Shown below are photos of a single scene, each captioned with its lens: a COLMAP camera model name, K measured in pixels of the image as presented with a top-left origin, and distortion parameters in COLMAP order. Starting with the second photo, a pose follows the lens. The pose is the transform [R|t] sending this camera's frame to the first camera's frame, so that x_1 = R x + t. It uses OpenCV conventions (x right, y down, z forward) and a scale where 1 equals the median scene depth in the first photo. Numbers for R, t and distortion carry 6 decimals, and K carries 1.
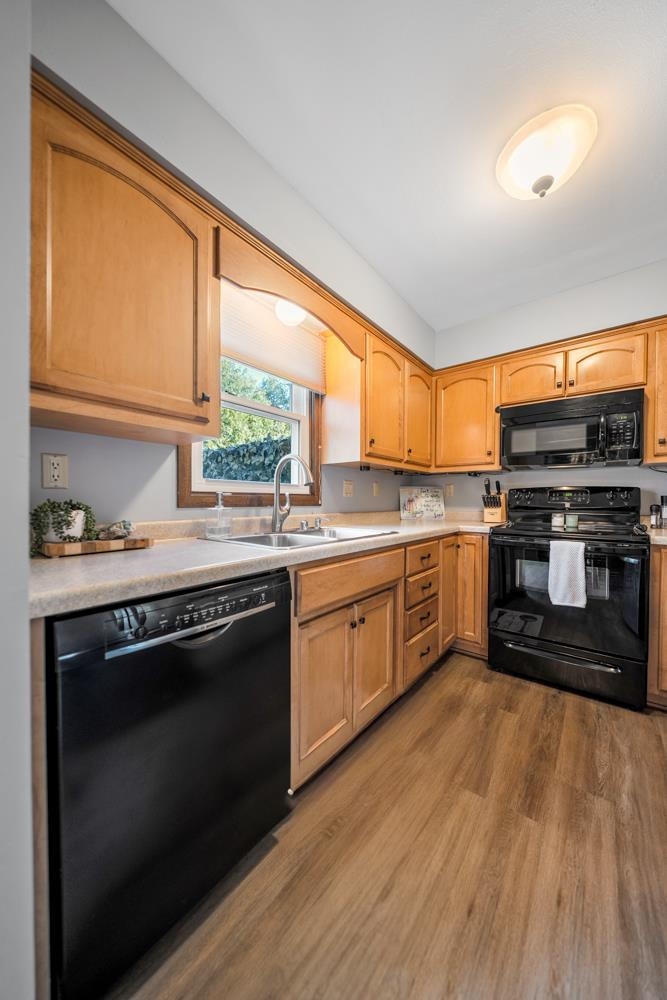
lens RADIAL K [[341.3, 0, 333.5], [0, 341.3, 500.0], [0, 0, 1]] dist [-0.001070, -0.000080]
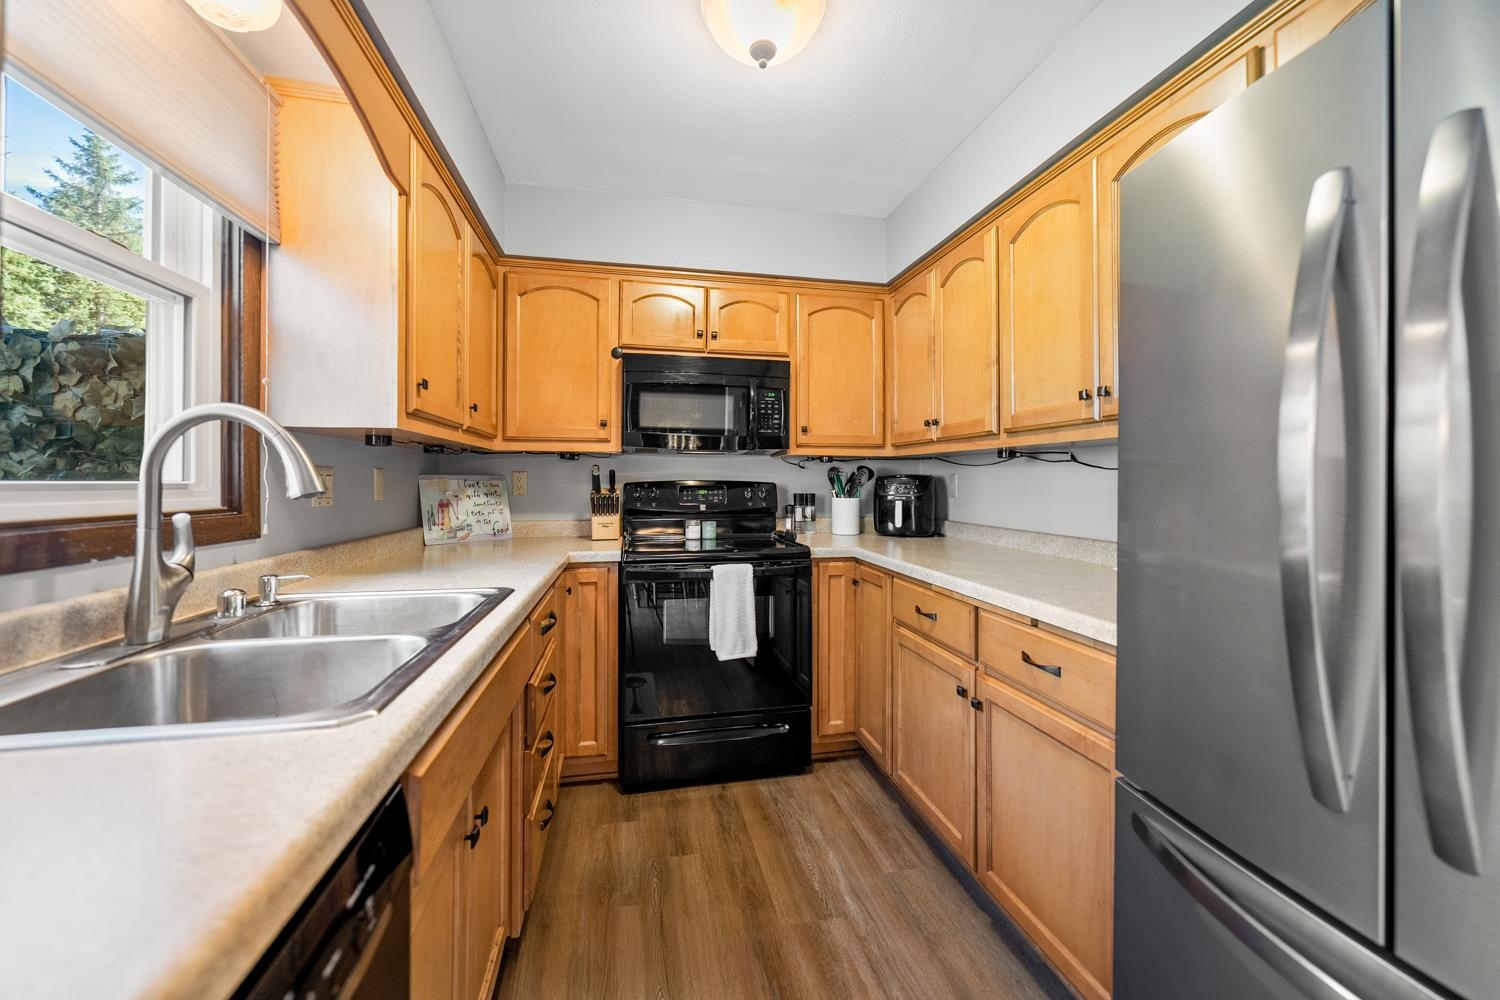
lens RADIAL K [[579.5, 0, 750.6], [0, 579.5, 471.9], [0, 0, 1]] dist [-0.000291, -0.000053]
pose [[0.639493, 0.010817, 0.768721, -0.178827], [-0.000518, 0.999907, -0.013638, -0.046174], [-0.768797, 0.008323, 0.639439, 0.187541]]
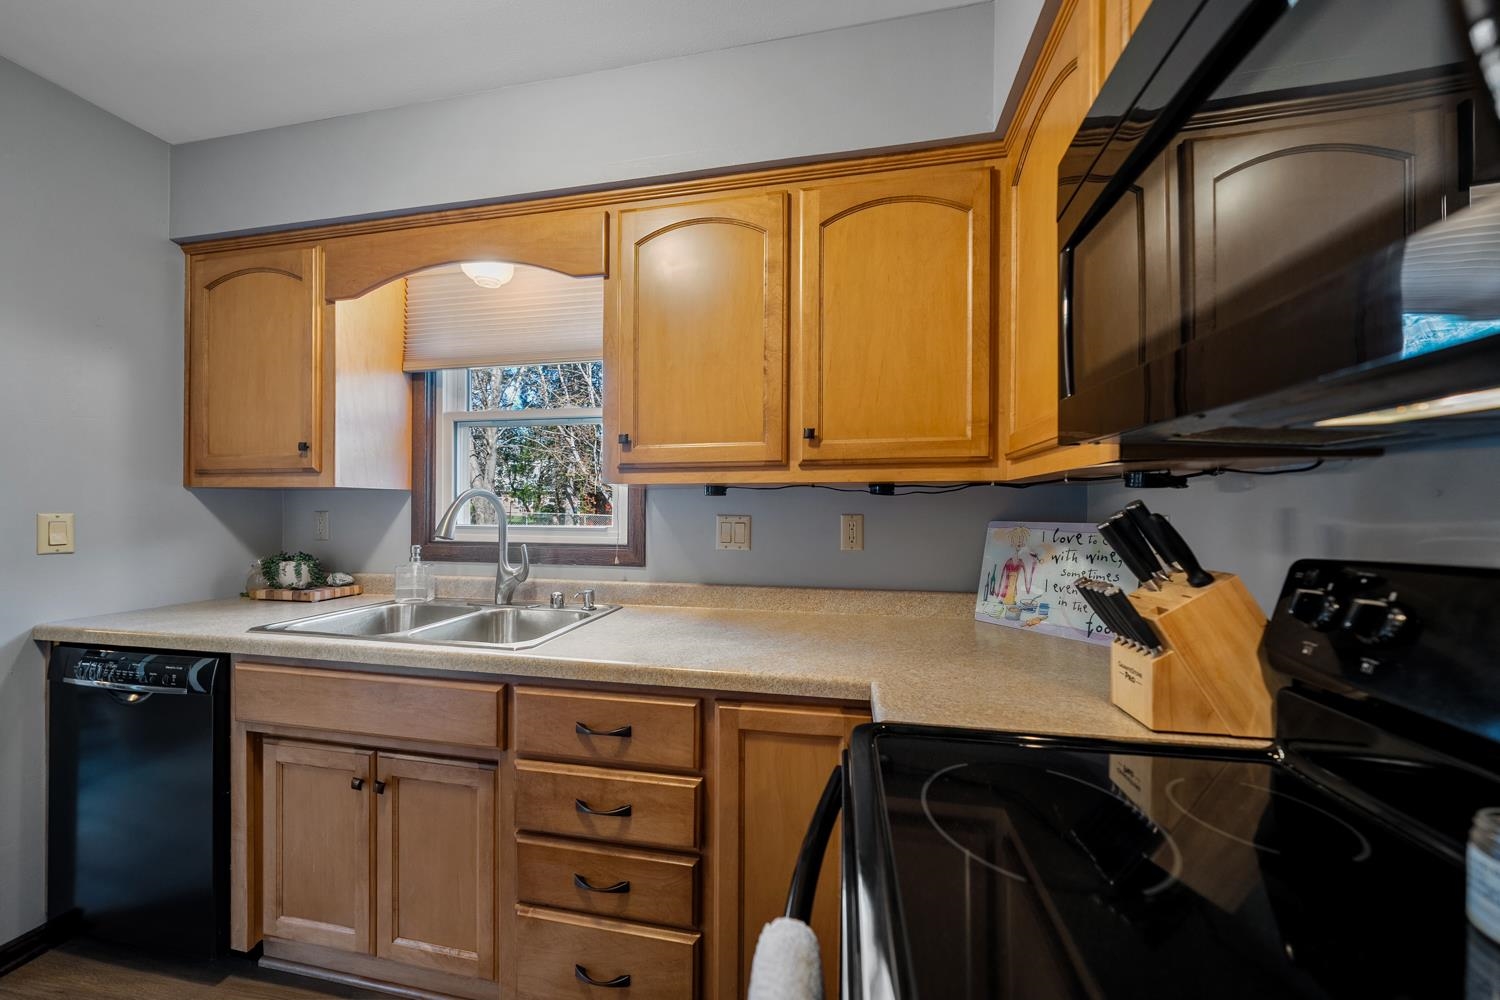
lens RADIAL K [[511.9, 0, 746.9], [0, 511.9, 511.7], [0, 0, 1]] dist [-0.001070, -0.000080]
pose [[0.458488, -0.003100, -0.888695, 0.740973], [-0.001448, 0.999990, -0.004235, -0.065327], [0.888699, 0.003229, 0.458479, 0.765082]]
